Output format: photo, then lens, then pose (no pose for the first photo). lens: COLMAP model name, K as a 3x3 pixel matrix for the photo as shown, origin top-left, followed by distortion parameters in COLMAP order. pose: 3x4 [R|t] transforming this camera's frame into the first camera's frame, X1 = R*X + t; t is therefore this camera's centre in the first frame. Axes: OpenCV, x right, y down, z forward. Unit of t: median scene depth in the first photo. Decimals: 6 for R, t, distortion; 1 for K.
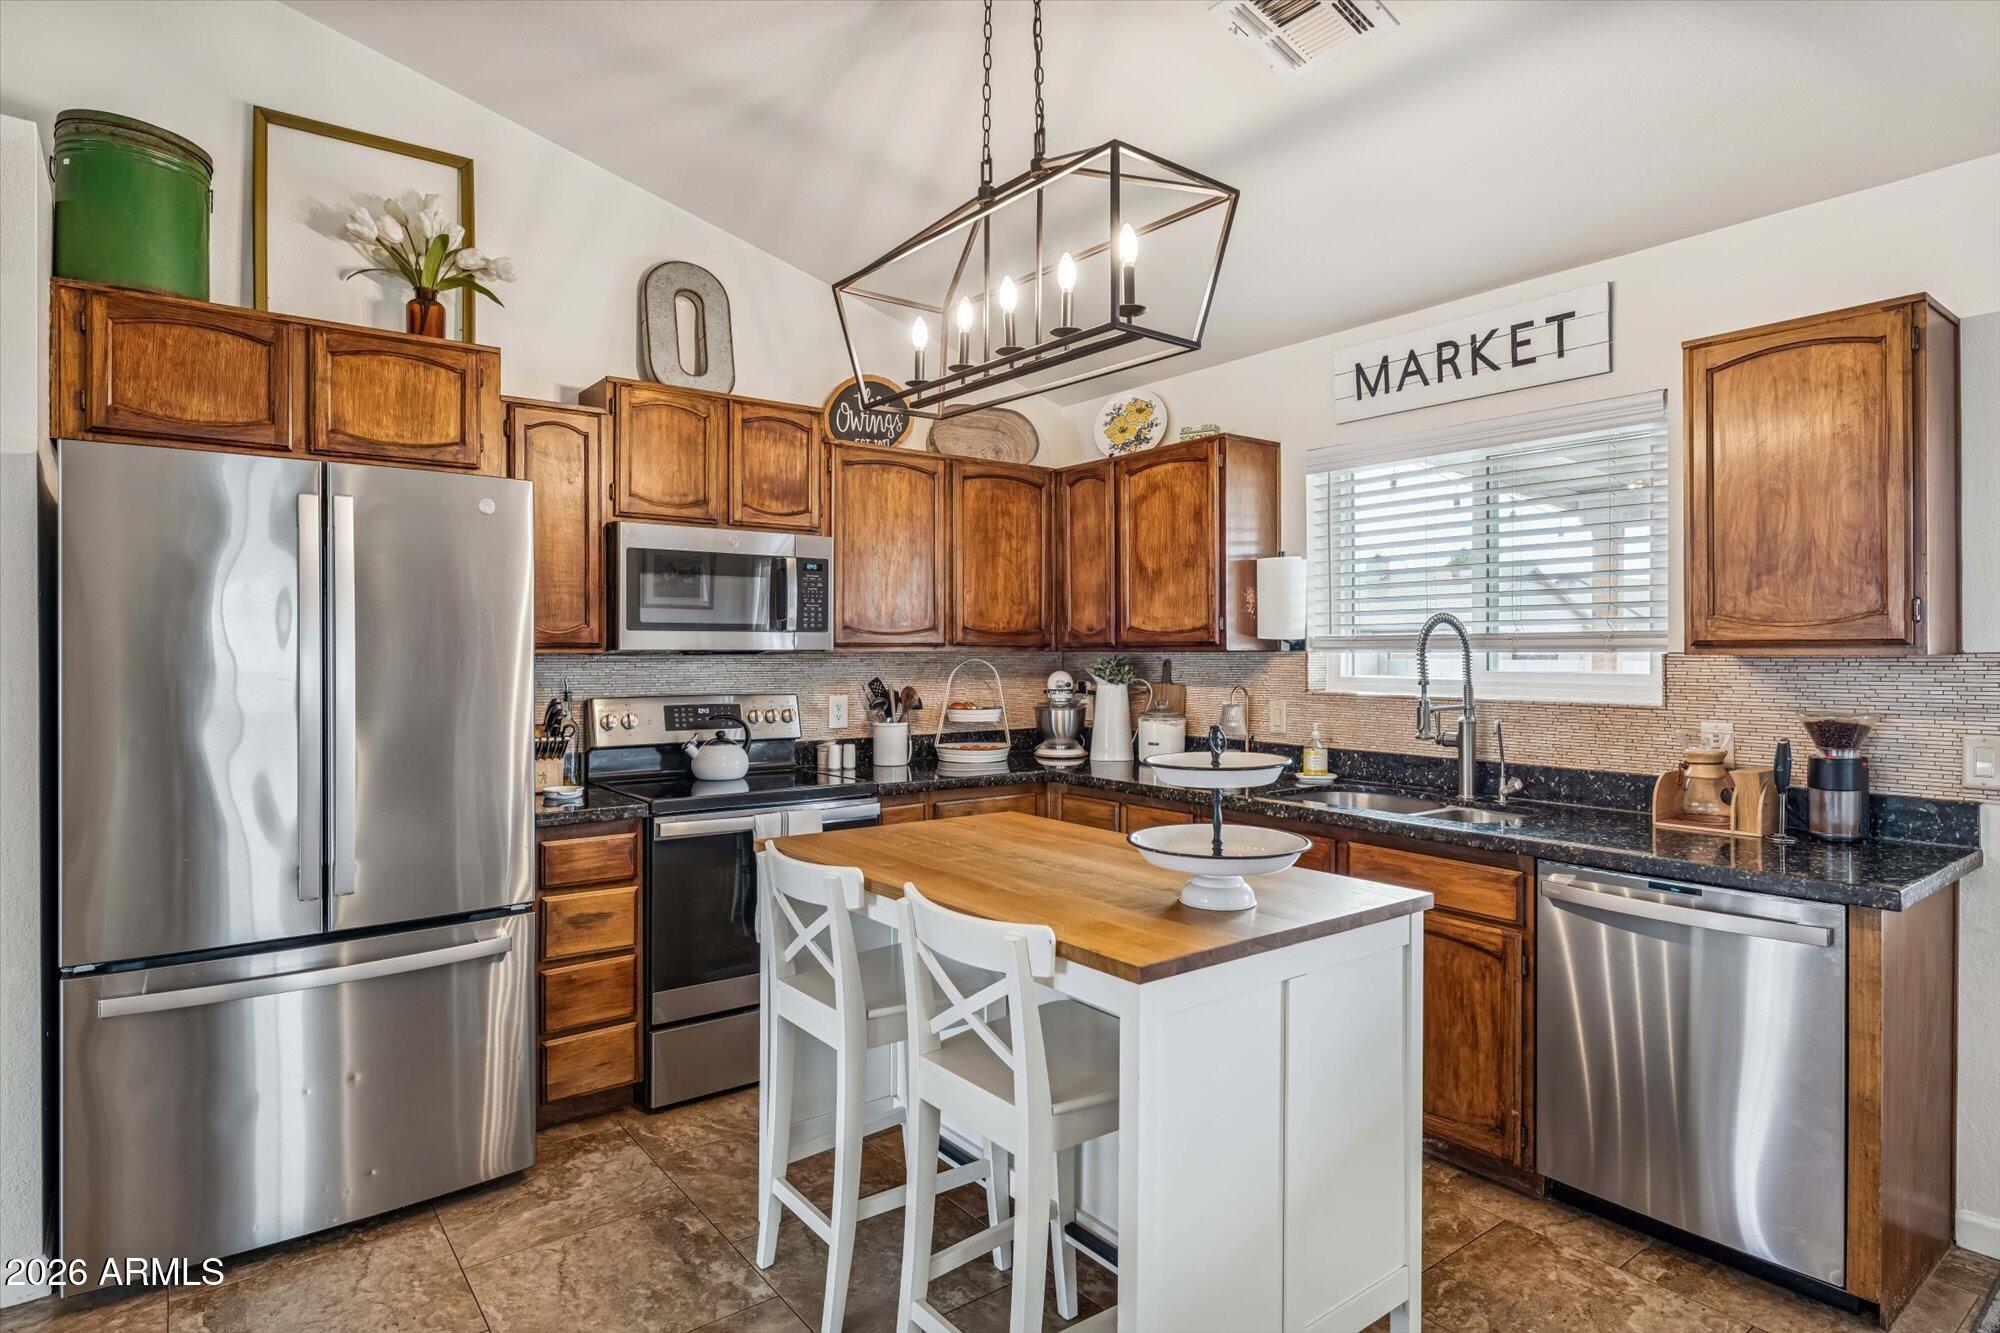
lens RADIAL K [[1061.0, 0, 1006.1], [0, 1061.0, 667.6], [0, 0, 1]] dist [-0.003235, -0.002006]
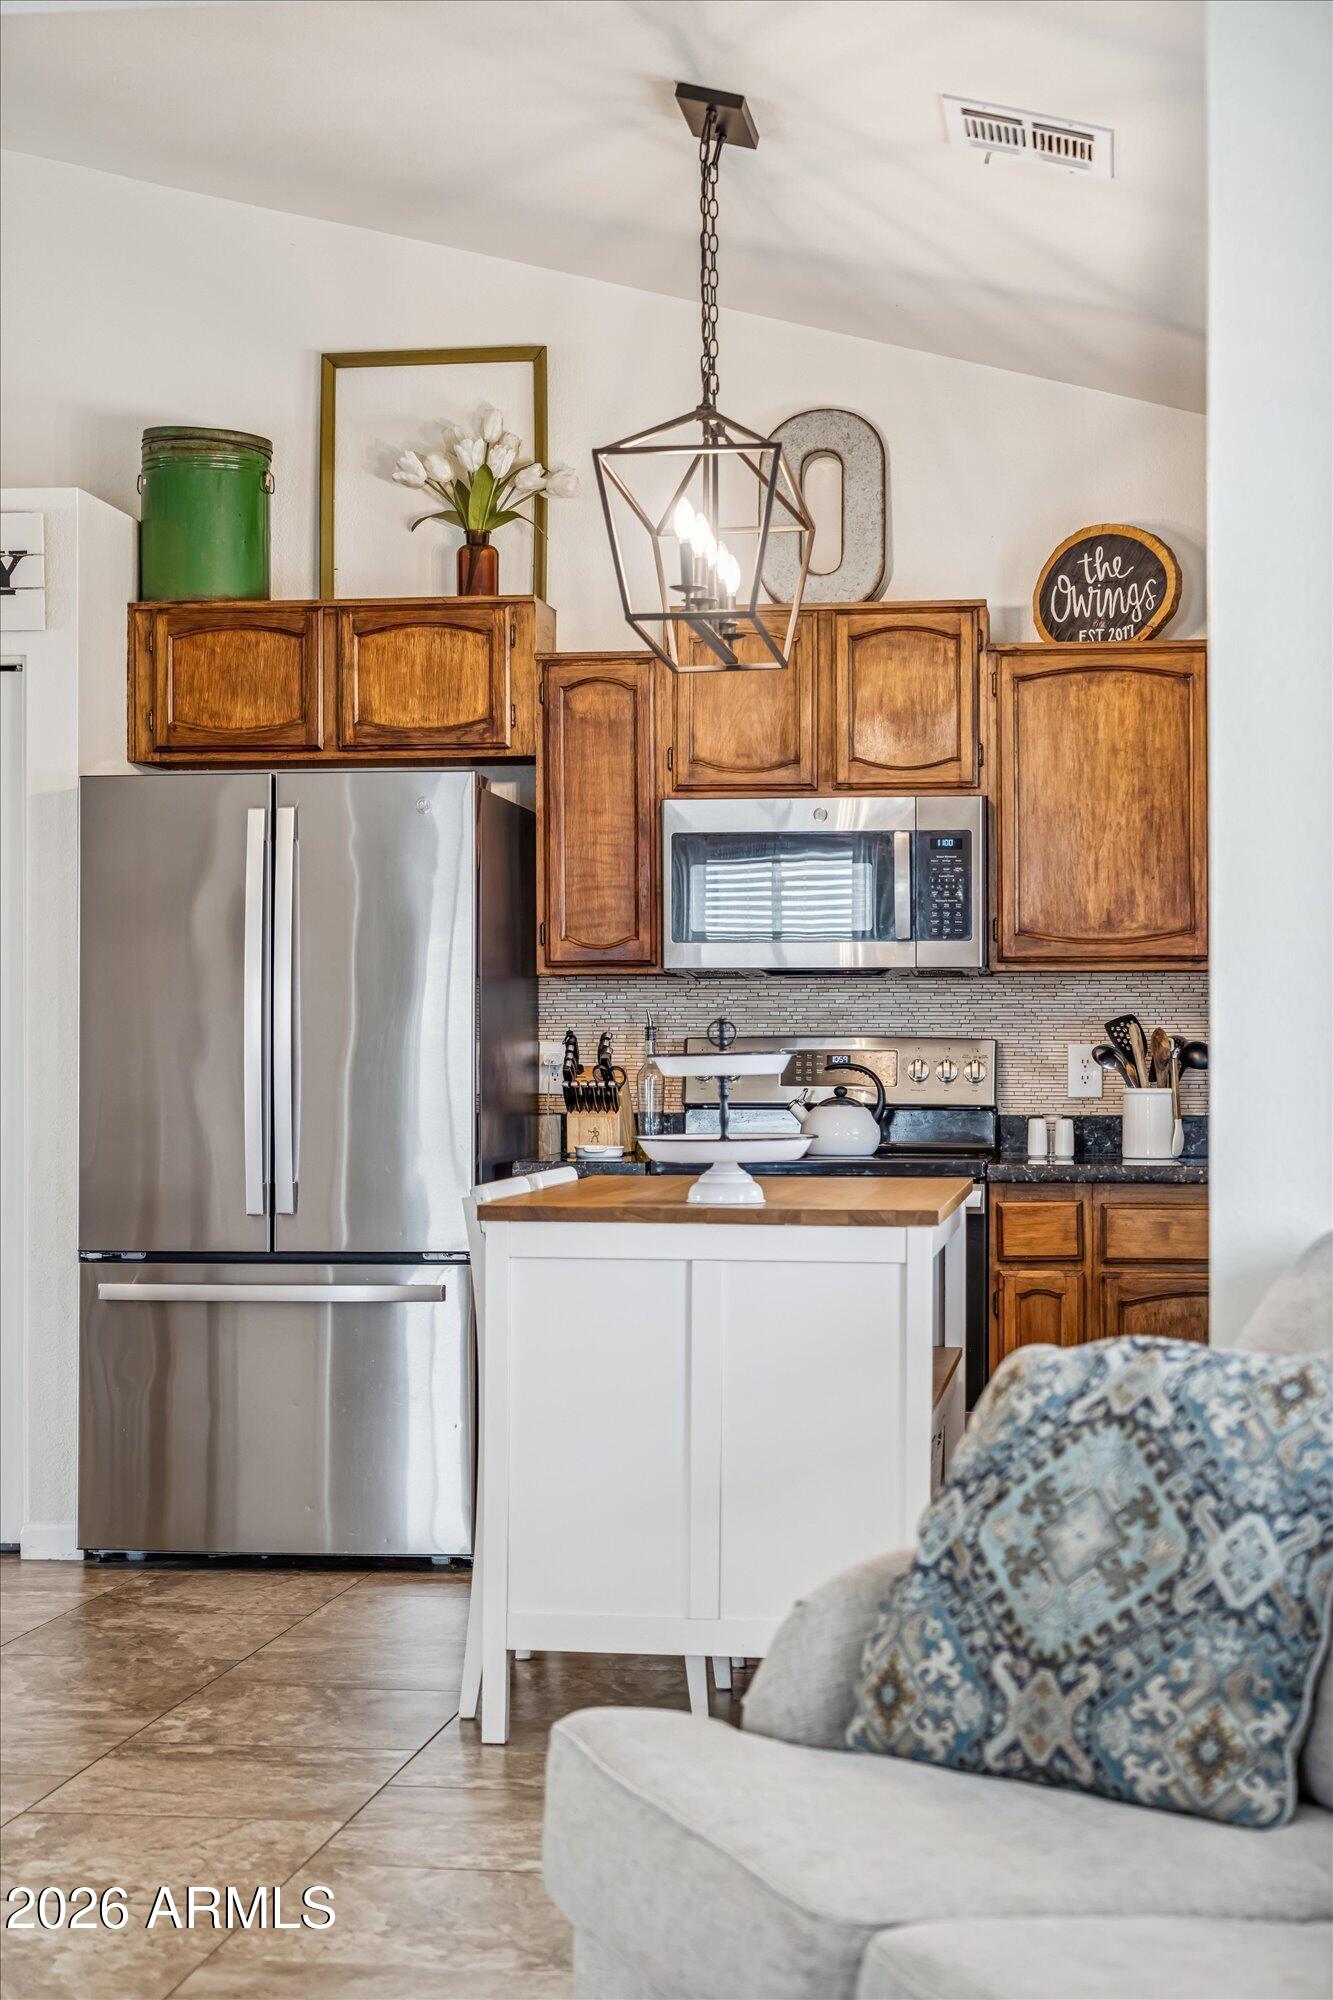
lens RADIAL K [[3342.6, 0, 734.8], [0, 3342.6, 1141.3], [0, 0, 1]] dist [0.001383, 0.000000]
pose [[0.712390, 0.018635, -0.701537, 1.246976], [-0.010029, 0.999816, 0.016374, 0.062358], [0.701712, -0.004629, 0.712445, -0.619815]]
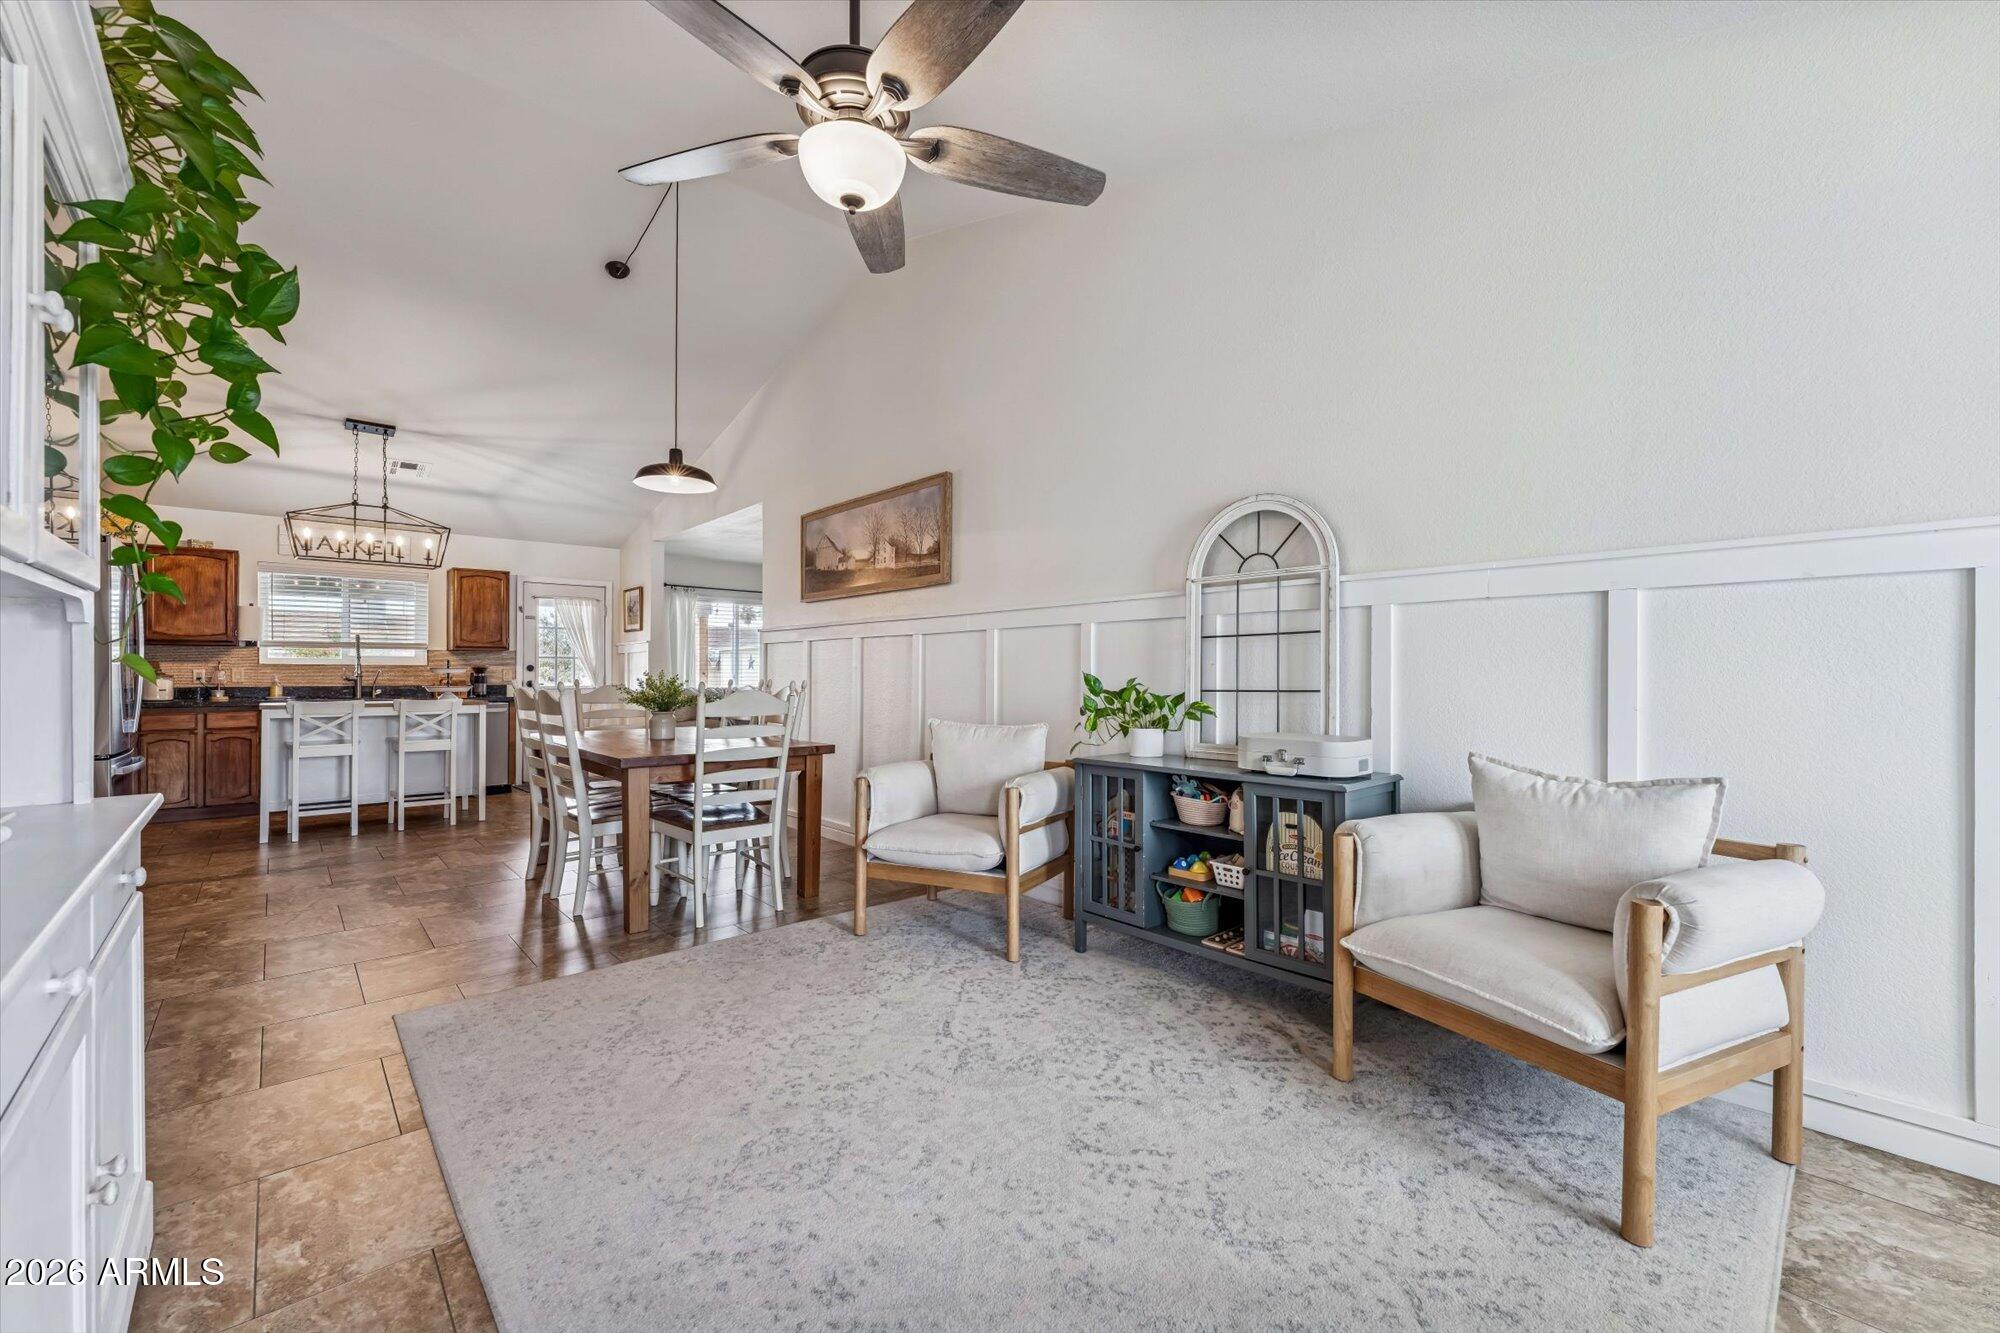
lens RADIAL K [[799.3, 0, 1016.2], [0, 799.3, 666.5], [0, 0, 1]] dist [-0.004797, 0.000335]
pose [[-0.088711, 0.013120, 0.995971, -1.741130], [0.018558, 0.999761, -0.011517, 0.086279], [-0.995884, 0.017462, -0.088934, -0.545912]]
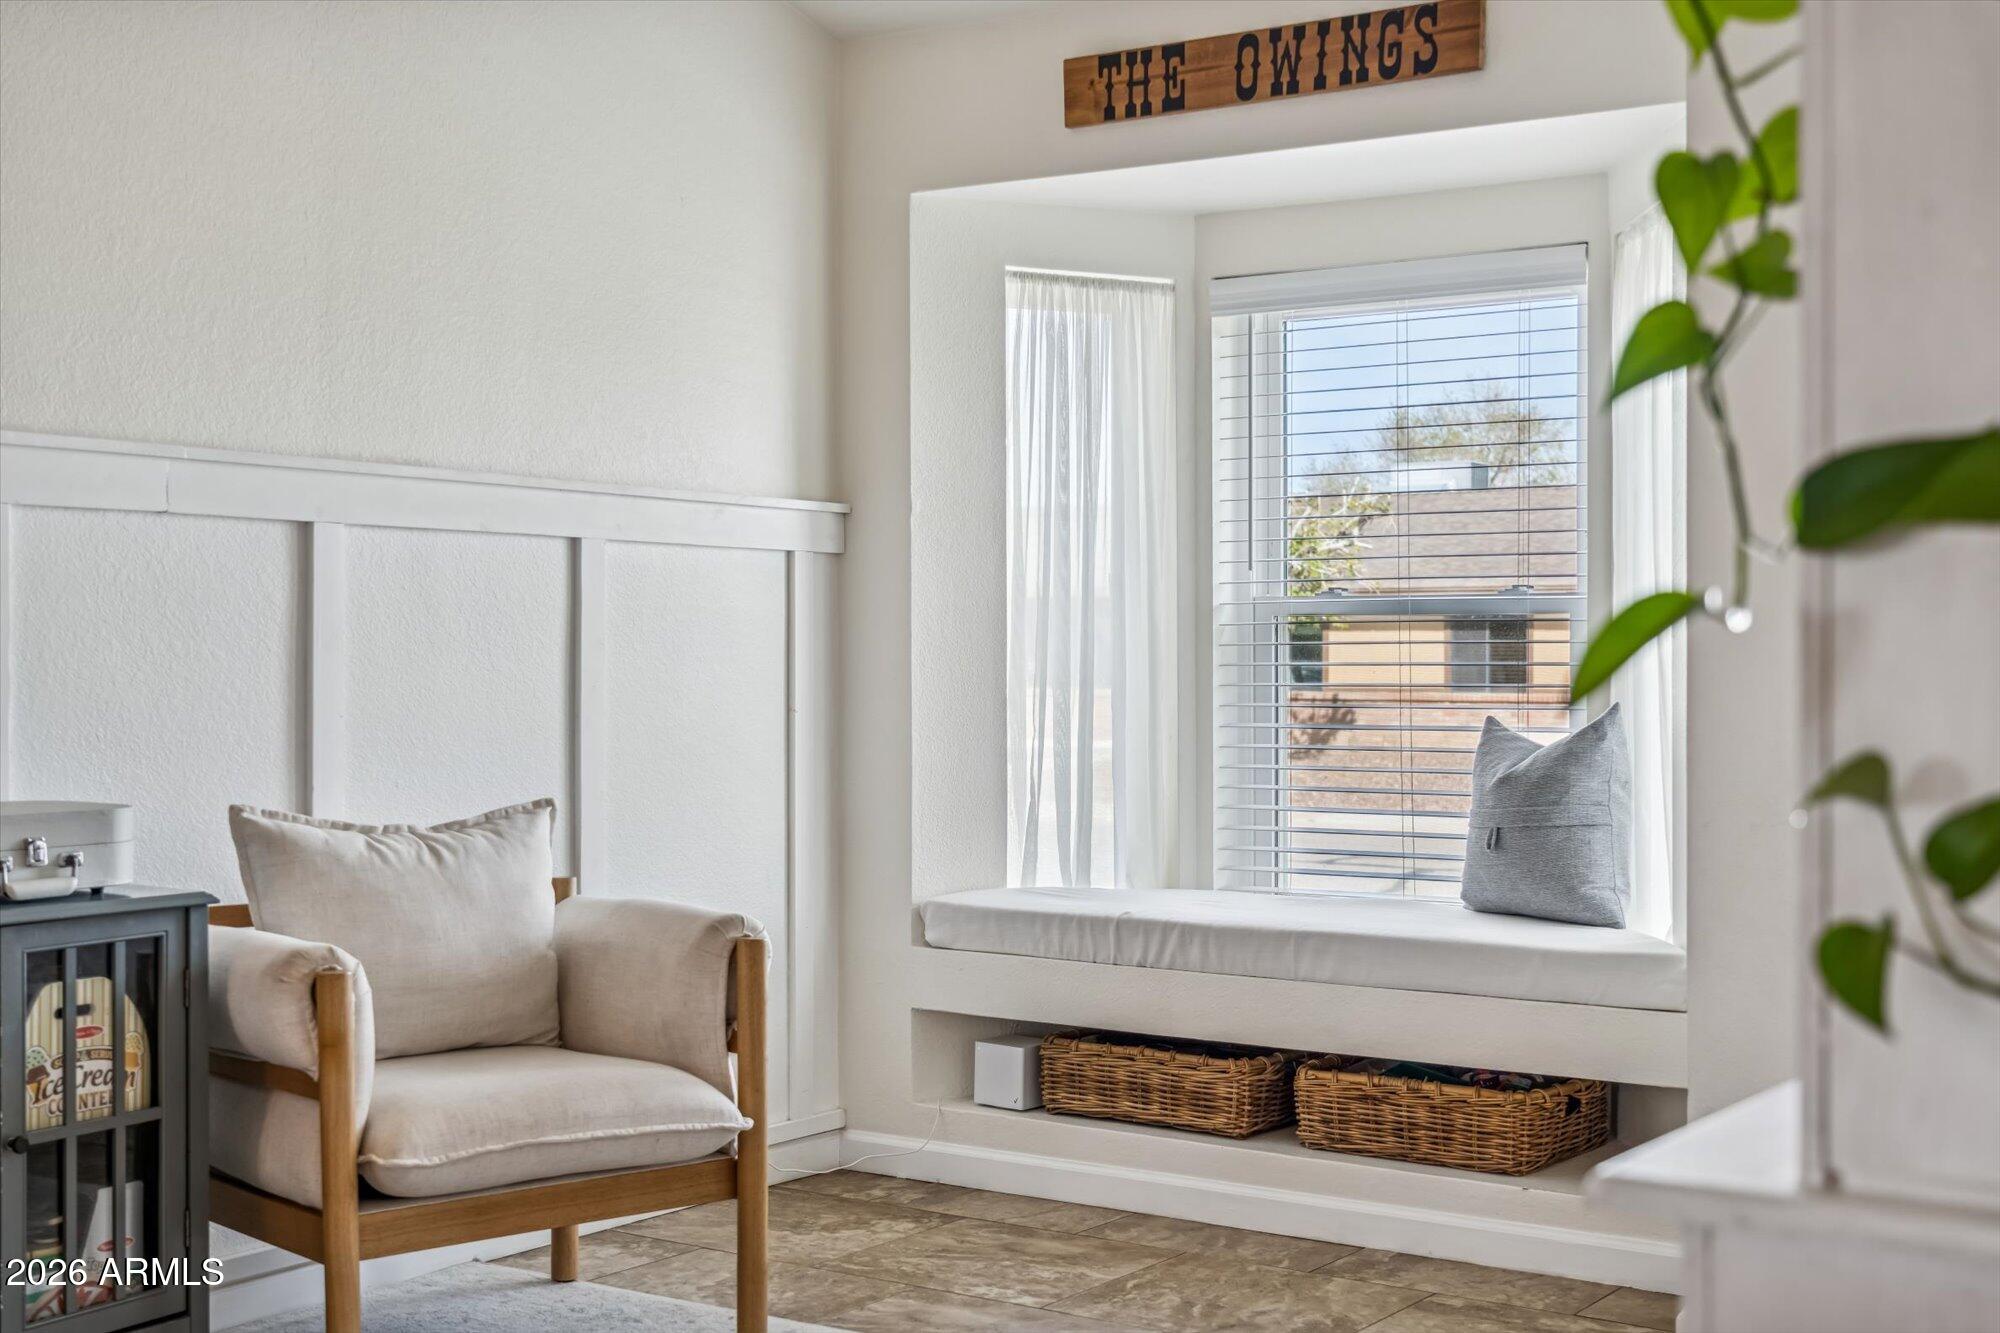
lens RADIAL K [[2445.0, 0, 986.1], [0, 2445.0, 663.0], [0, 0, 1]] dist [-0.010005, 0.000000]
pose [[-0.950417, -0.000012, -0.310978, -1.069974], [-0.007259, 0.999728, 0.022146, 0.066953], [0.310894, 0.023305, -0.950159, 0.172958]]
